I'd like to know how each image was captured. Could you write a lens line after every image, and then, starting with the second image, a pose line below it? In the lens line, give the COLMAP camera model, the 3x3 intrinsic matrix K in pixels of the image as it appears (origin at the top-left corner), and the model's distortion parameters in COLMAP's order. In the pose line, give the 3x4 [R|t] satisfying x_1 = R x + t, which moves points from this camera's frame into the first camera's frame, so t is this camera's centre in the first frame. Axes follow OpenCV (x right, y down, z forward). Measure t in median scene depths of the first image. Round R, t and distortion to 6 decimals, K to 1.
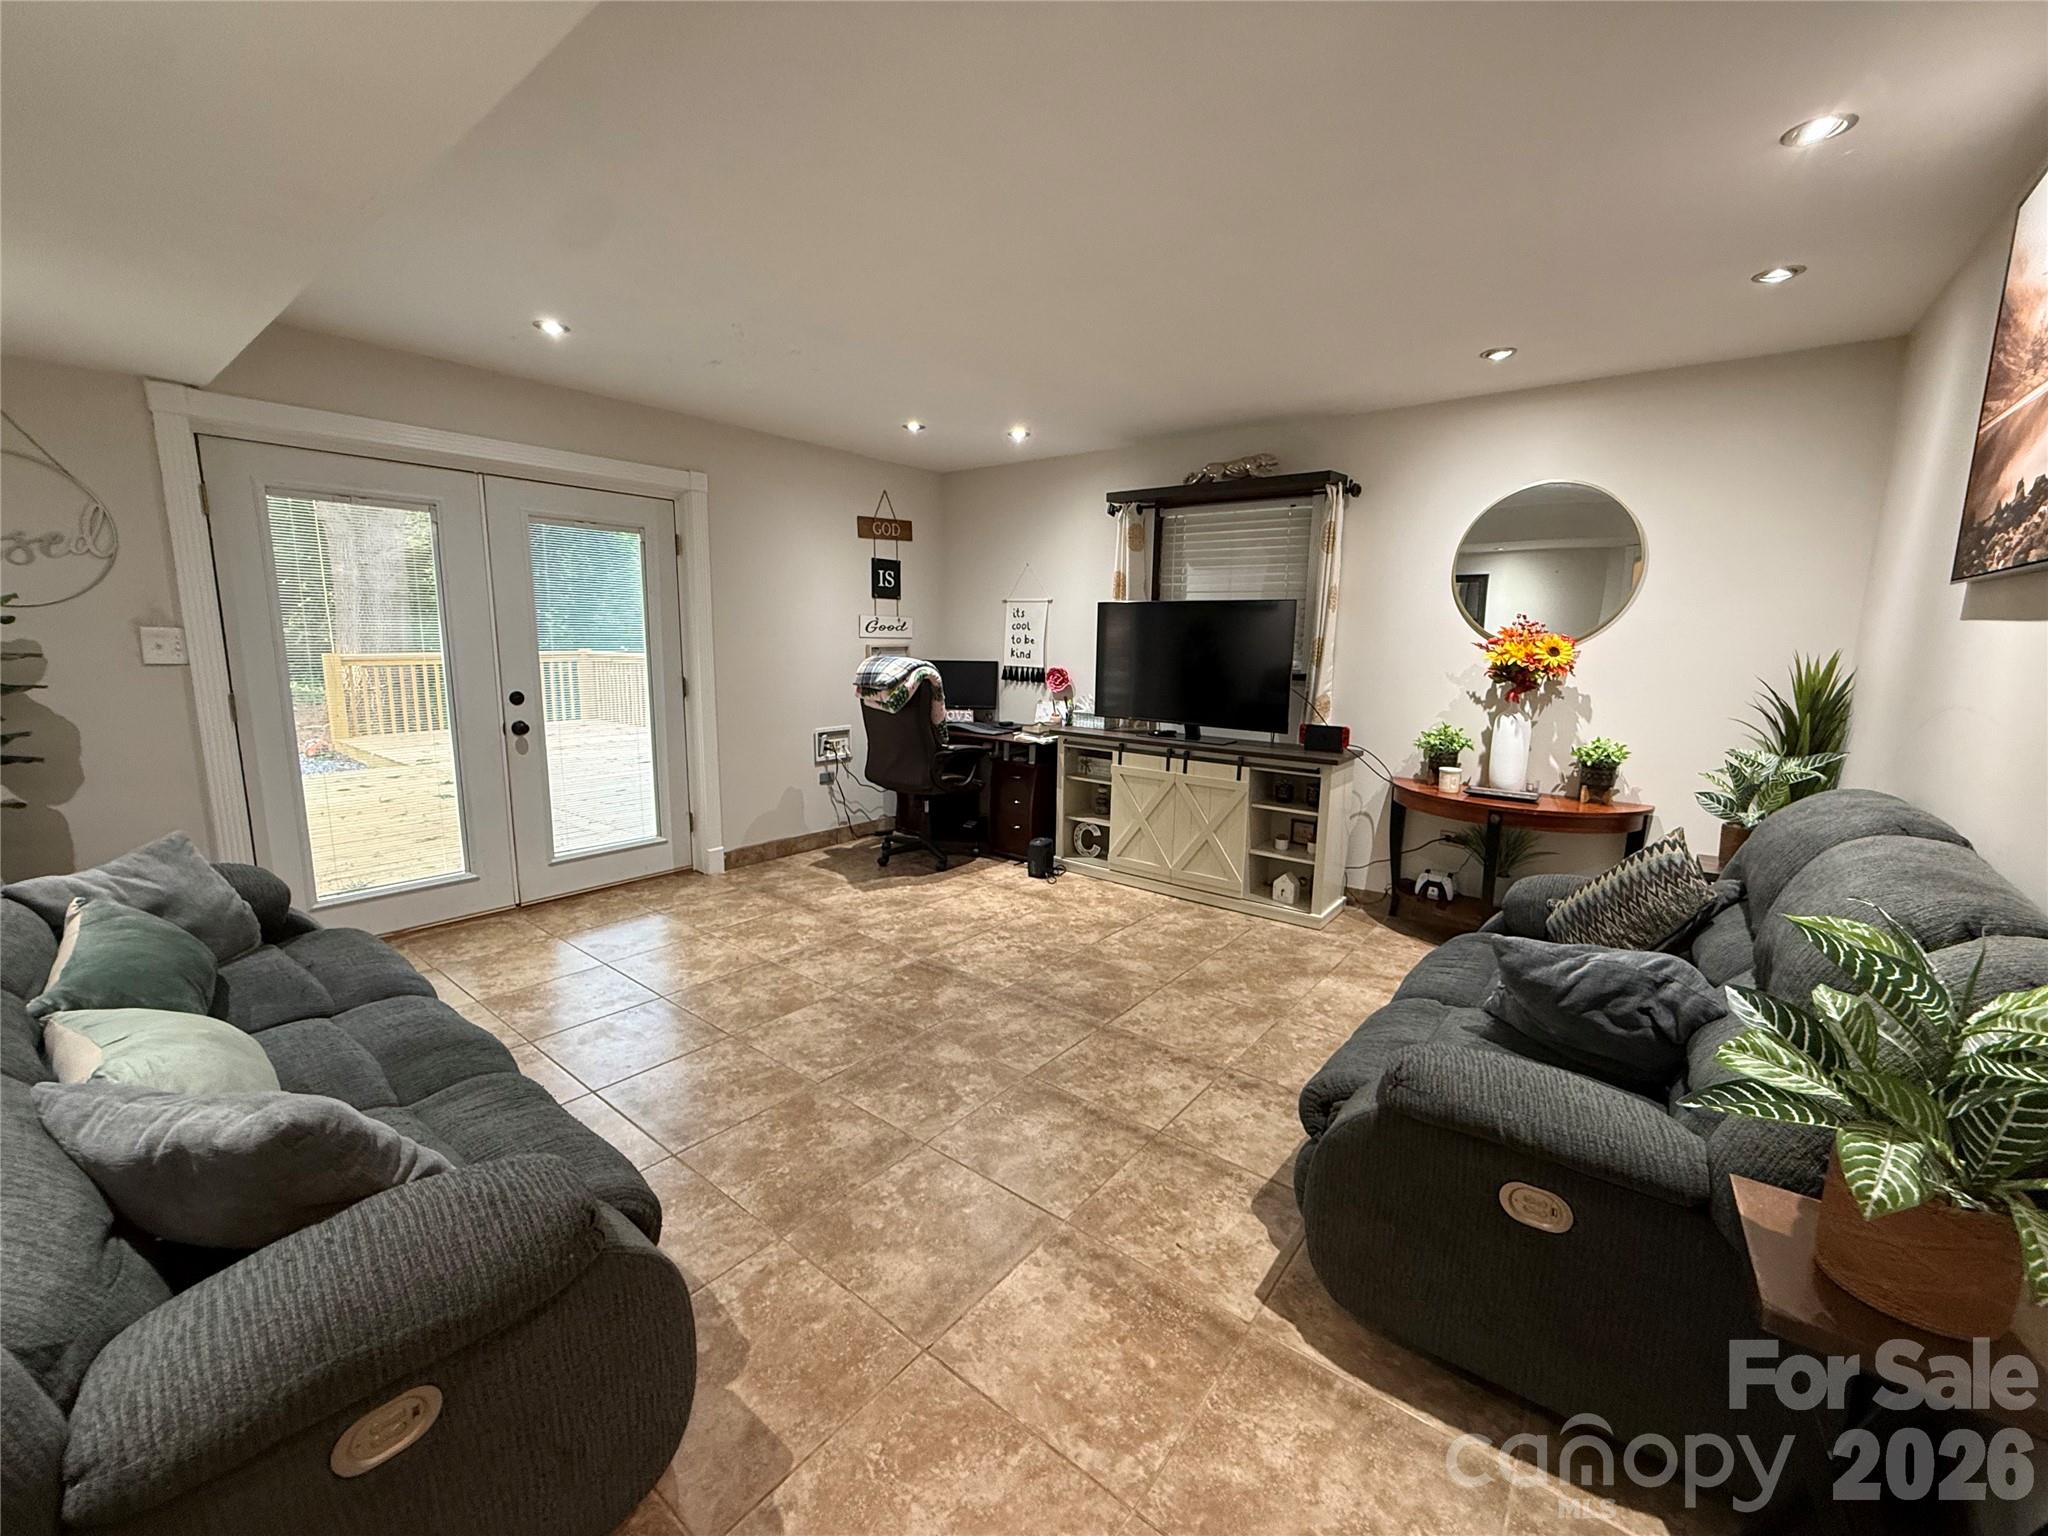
lens RADIAL K [[815.6, 0, 1017.0], [0, 815.6, 764.9], [0, 0, 1]] dist [-0.000597, 0.000112]
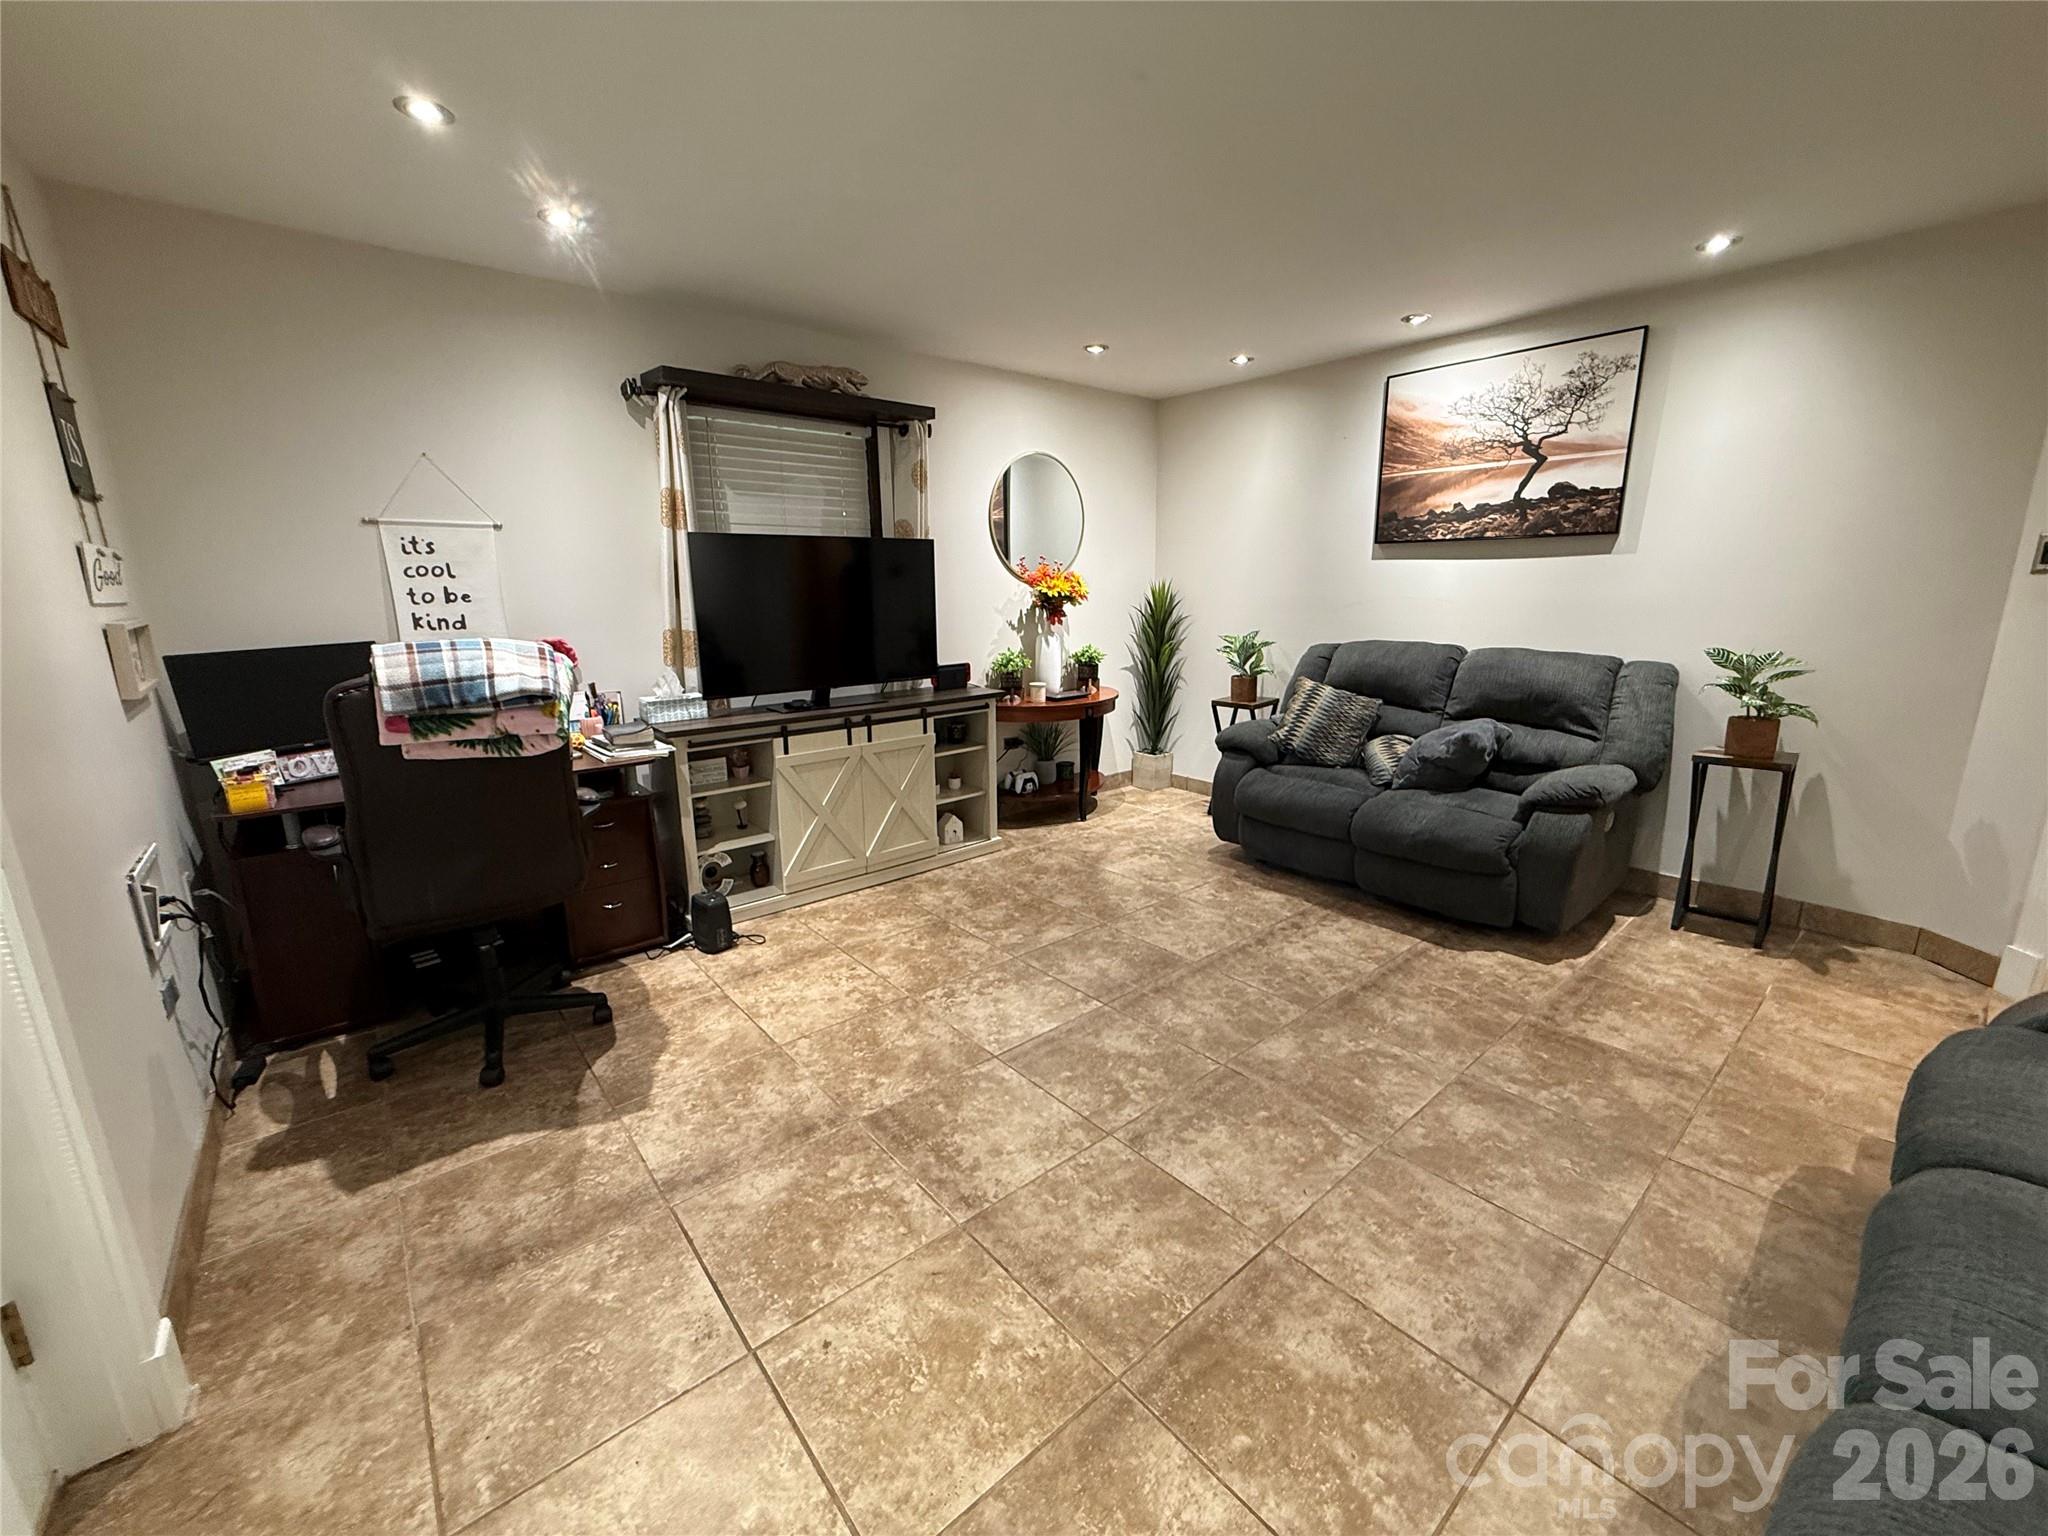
lens RADIAL K [[815.6, 0, 1017.8], [0, 815.6, 766.1], [0, 0, 1]] dist [-0.000597, 0.000112]
pose [[0.201683, -0.235783, 0.950647, -0.595580], [0.171648, 0.964080, 0.202699, -0.114776], [-0.964293, 0.122296, 0.234910, 0.668791]]
